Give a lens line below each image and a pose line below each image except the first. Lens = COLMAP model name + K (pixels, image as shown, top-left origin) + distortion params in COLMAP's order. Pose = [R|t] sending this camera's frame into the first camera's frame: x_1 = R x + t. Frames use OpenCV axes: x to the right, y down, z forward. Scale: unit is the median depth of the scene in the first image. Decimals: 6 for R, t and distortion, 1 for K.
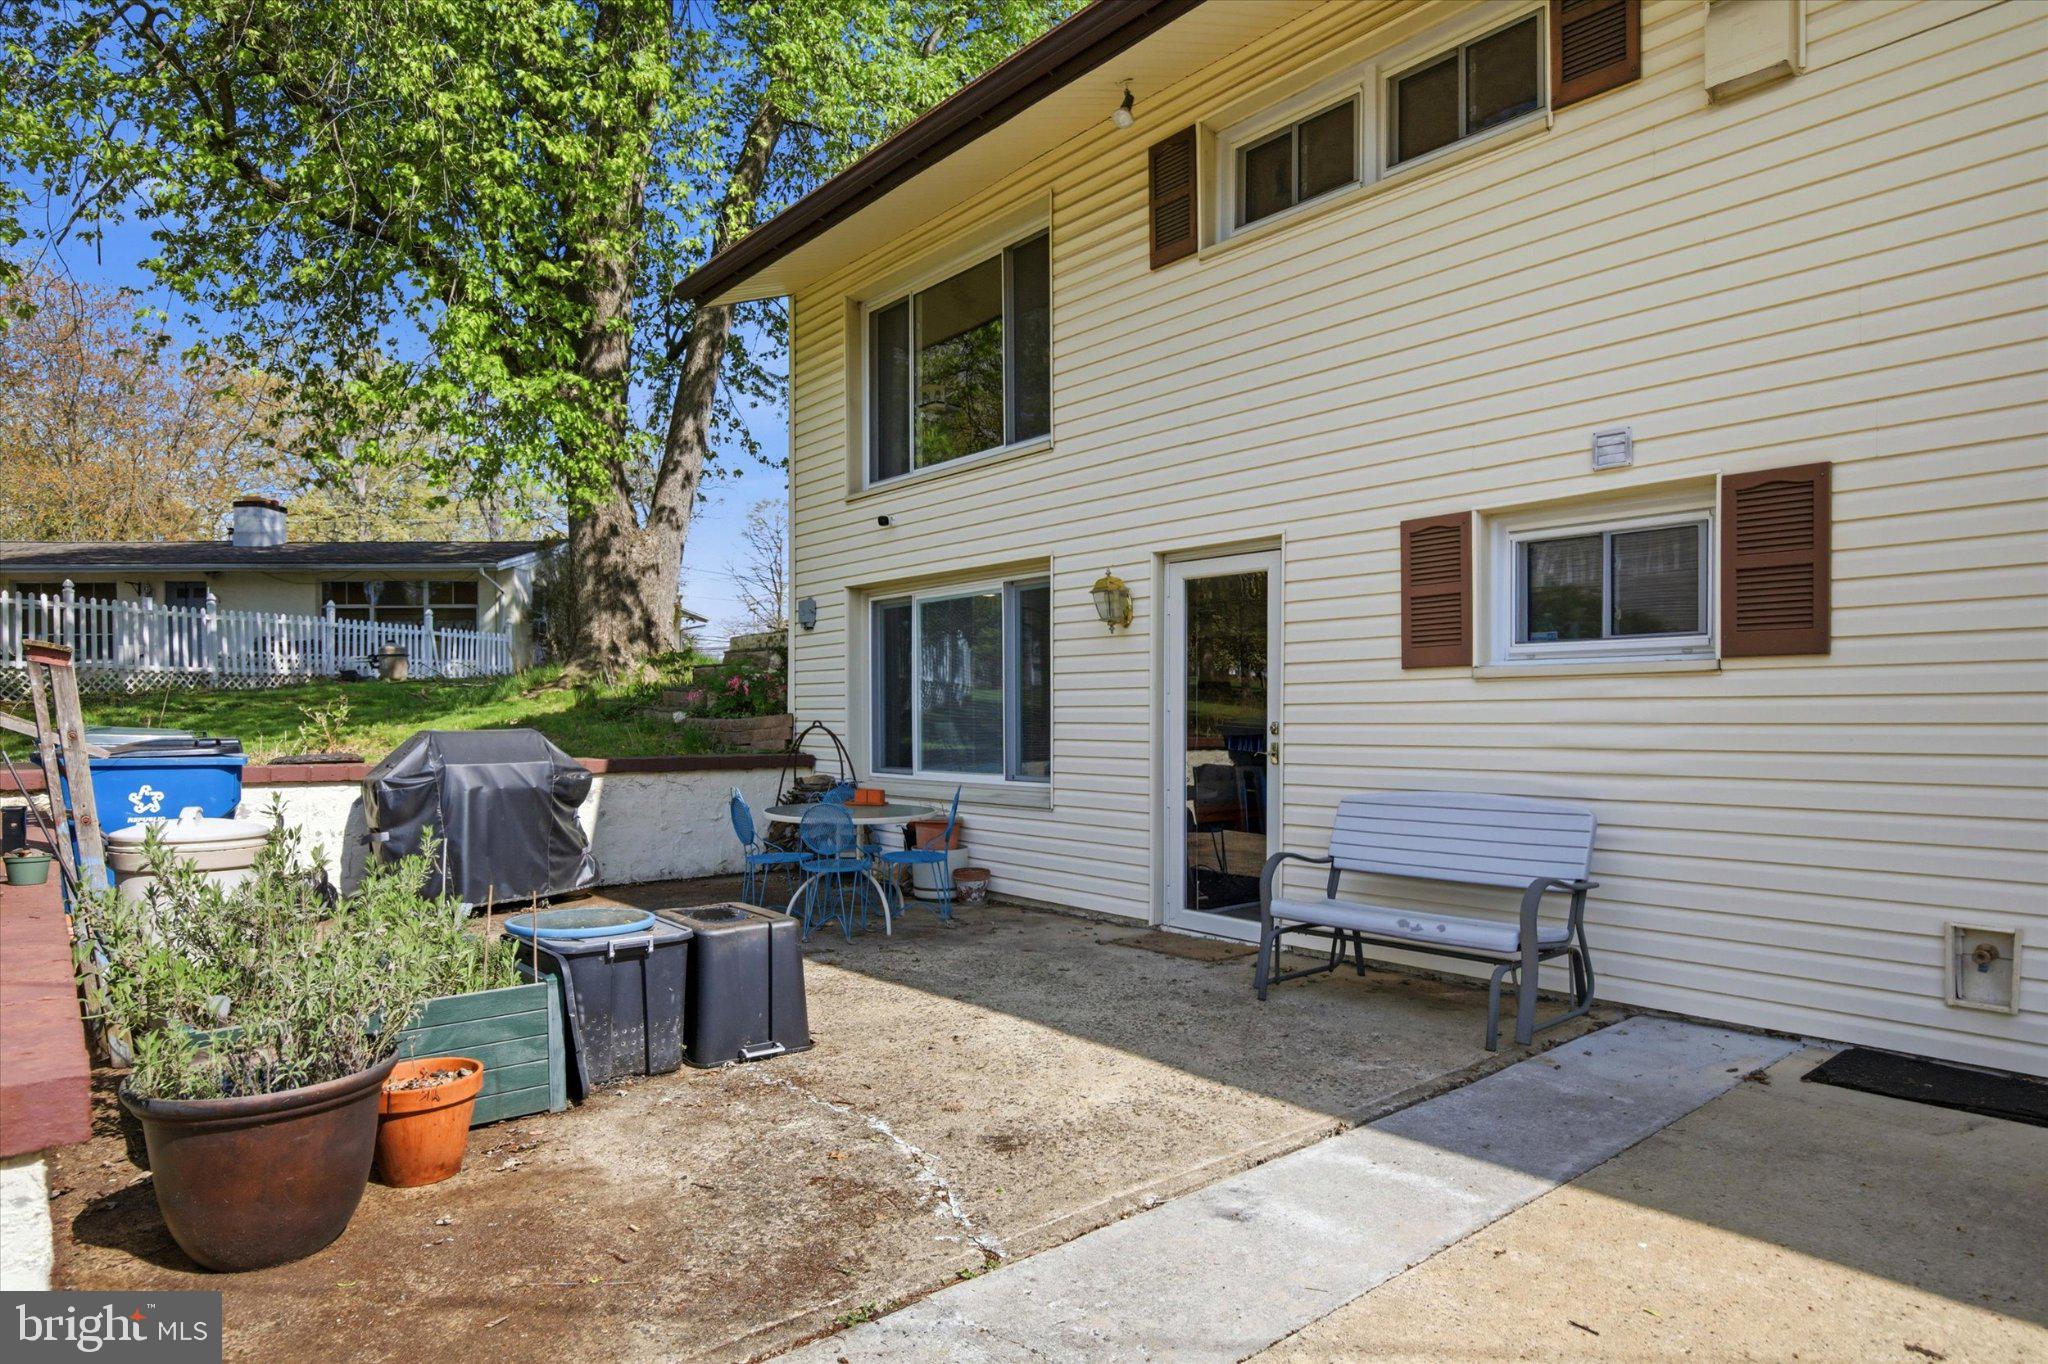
lens RADIAL K [[1163.2, 0, 1023.0], [0, 1163.2, 696.1], [0, 0, 1]] dist [-0.020109, 0.001561]
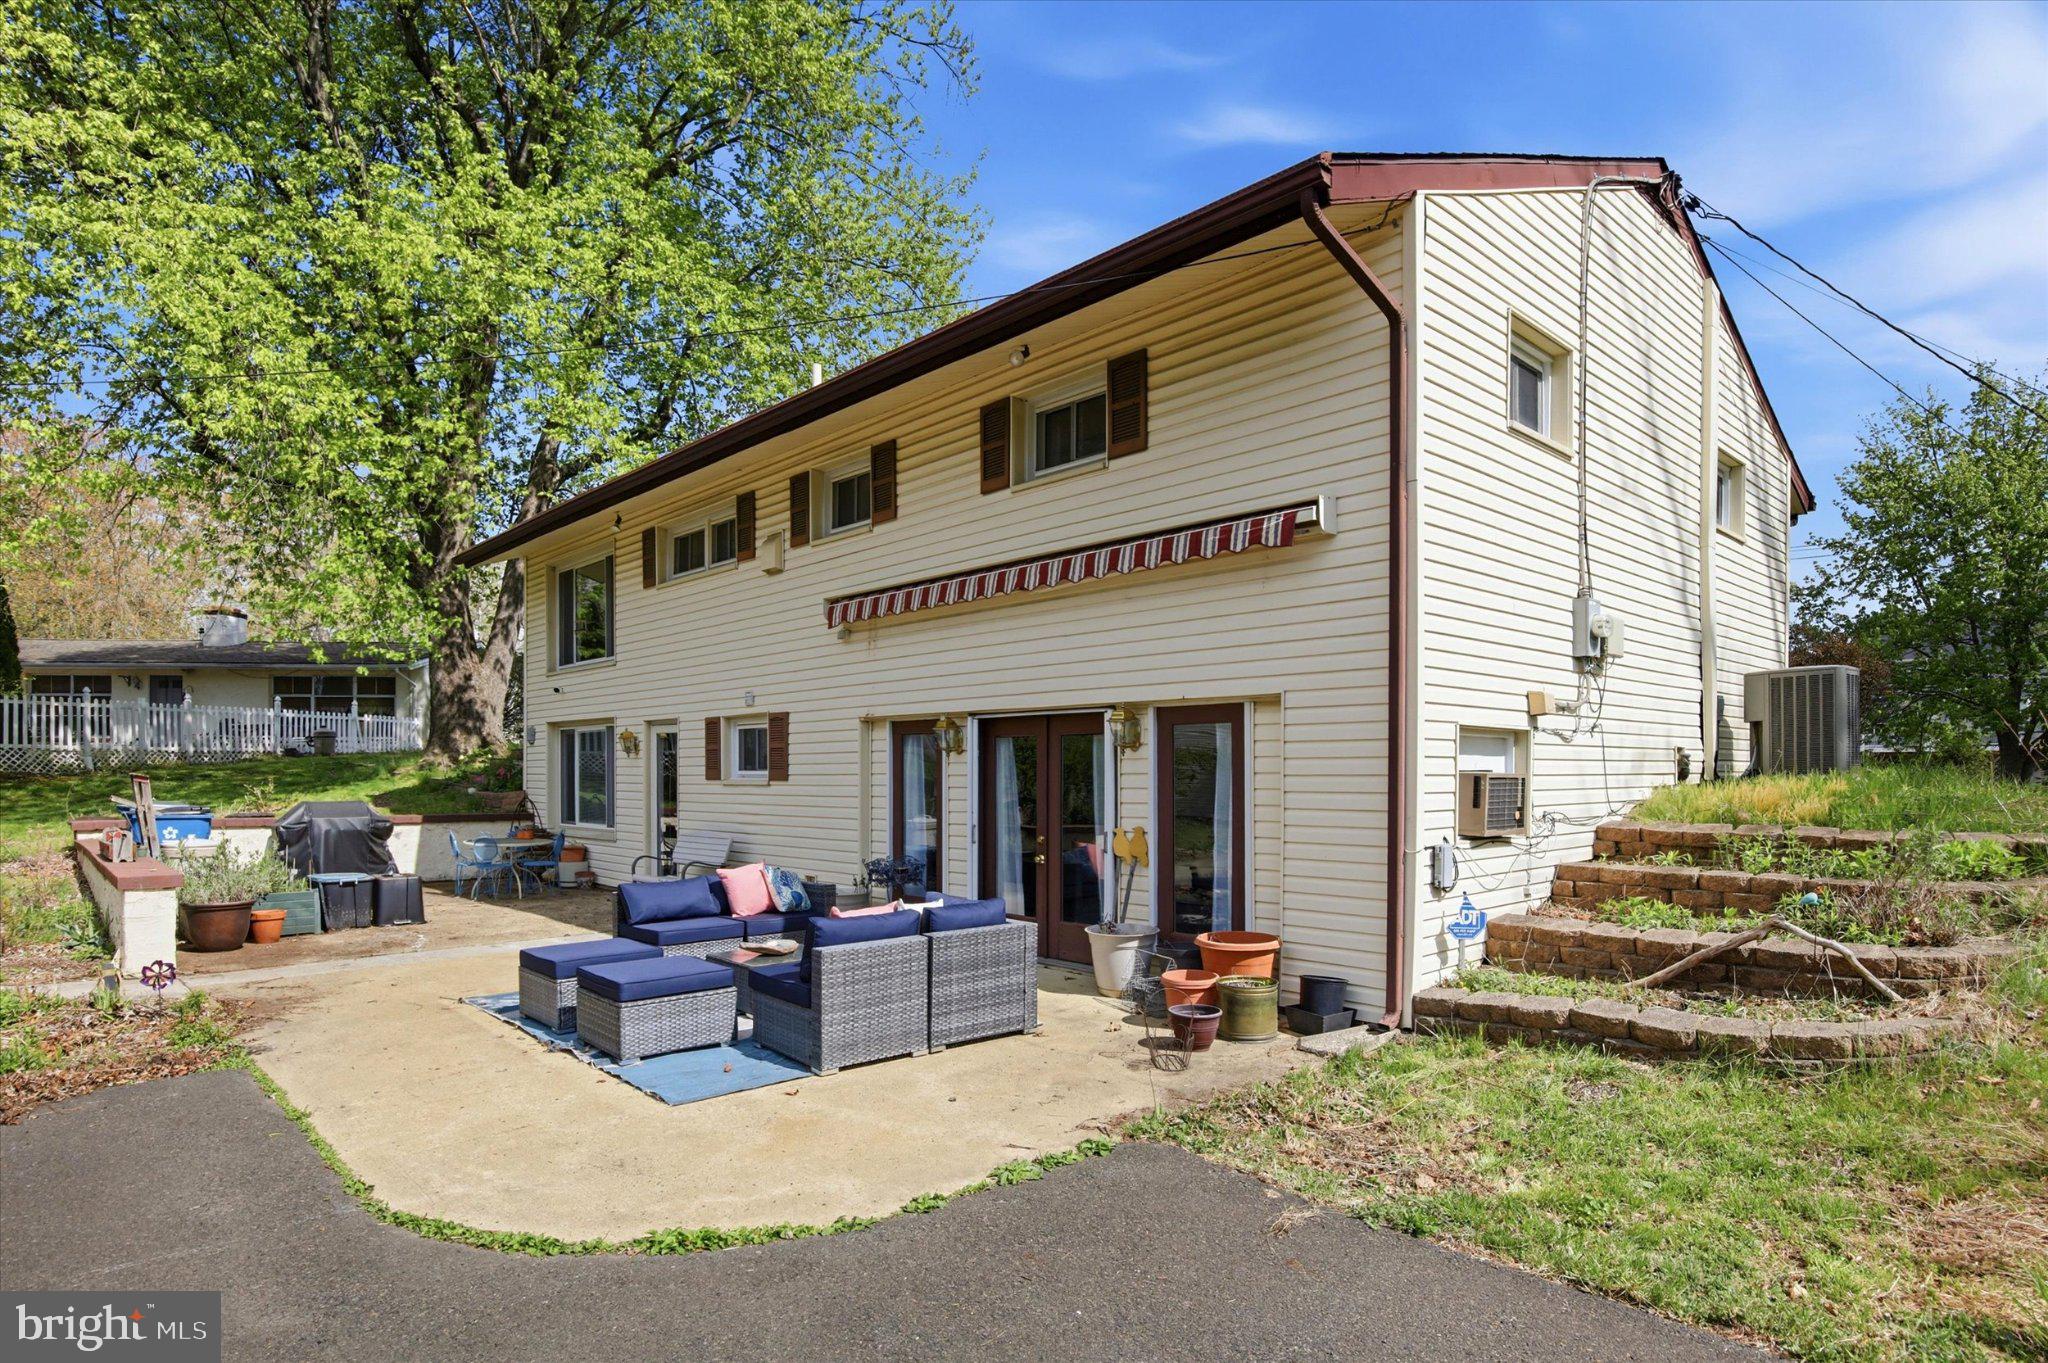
lens RADIAL K [[1114.8, 0, 1020.6], [0, 1114.8, 763.1], [0, 0, 1]] dist [-0.014189, 0.001826]
pose [[0.999312, 0.003361, 0.036941, 0.603046], [-0.003712, 0.999949, 0.009424, -0.055128], [-0.036907, -0.009555, 0.999273, -0.891797]]
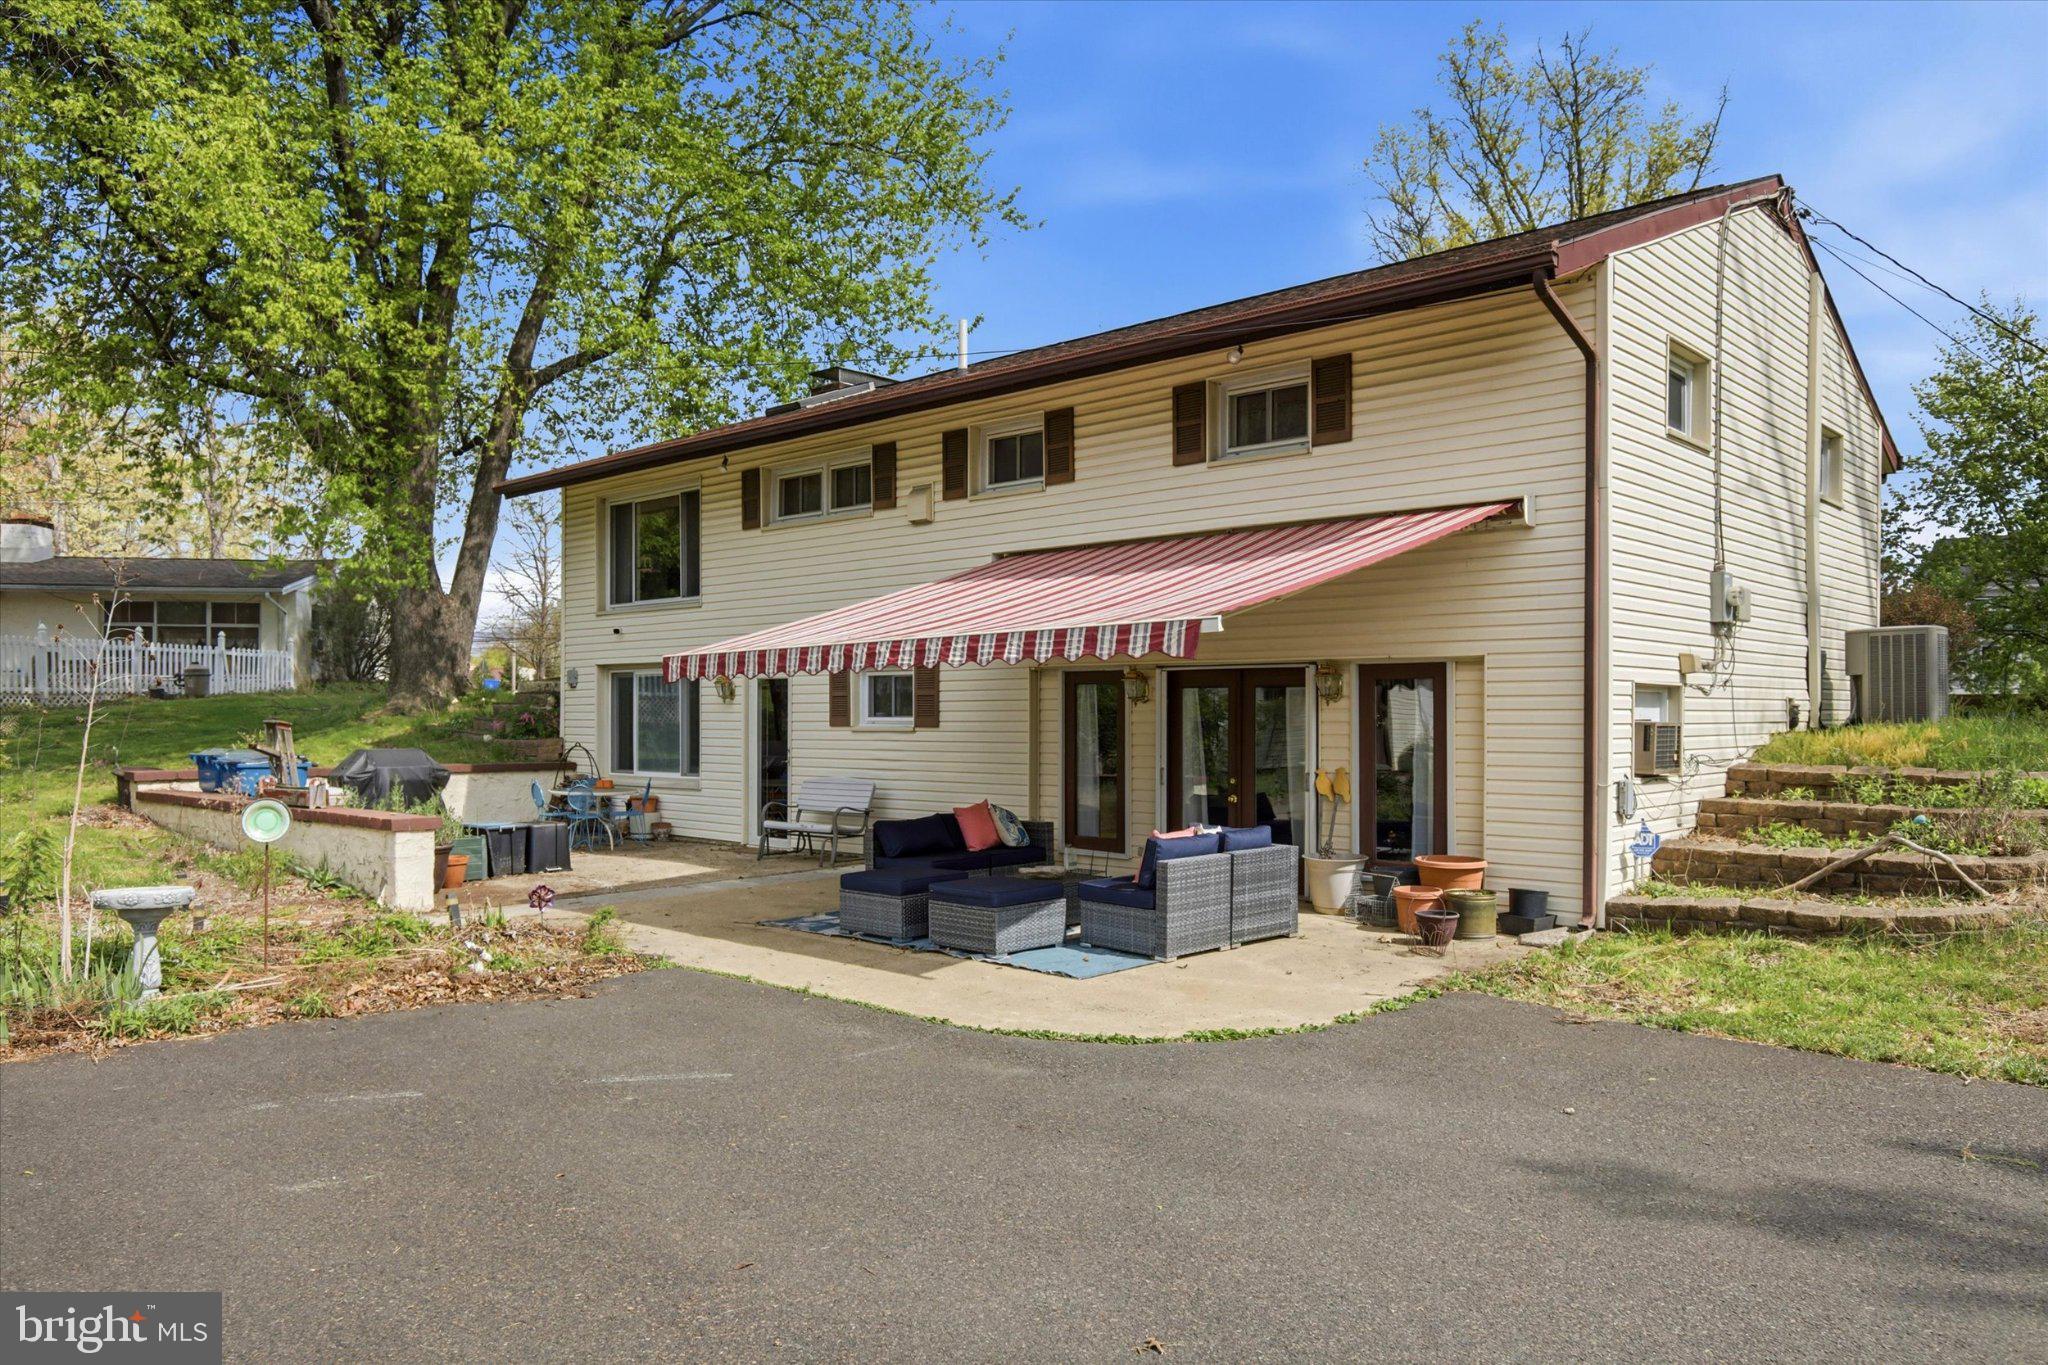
lens RADIAL K [[1414.4, 0, 1003.5], [0, 1414.4, 688.6], [0, 0, 1]] dist [0.020983, -0.002558]
pose [[0.993981, 0.006198, 0.109379, 0.246744], [-0.006045, 0.999980, -0.001735, -0.066026], [-0.109387, 0.001064, 0.993999, -1.299163]]
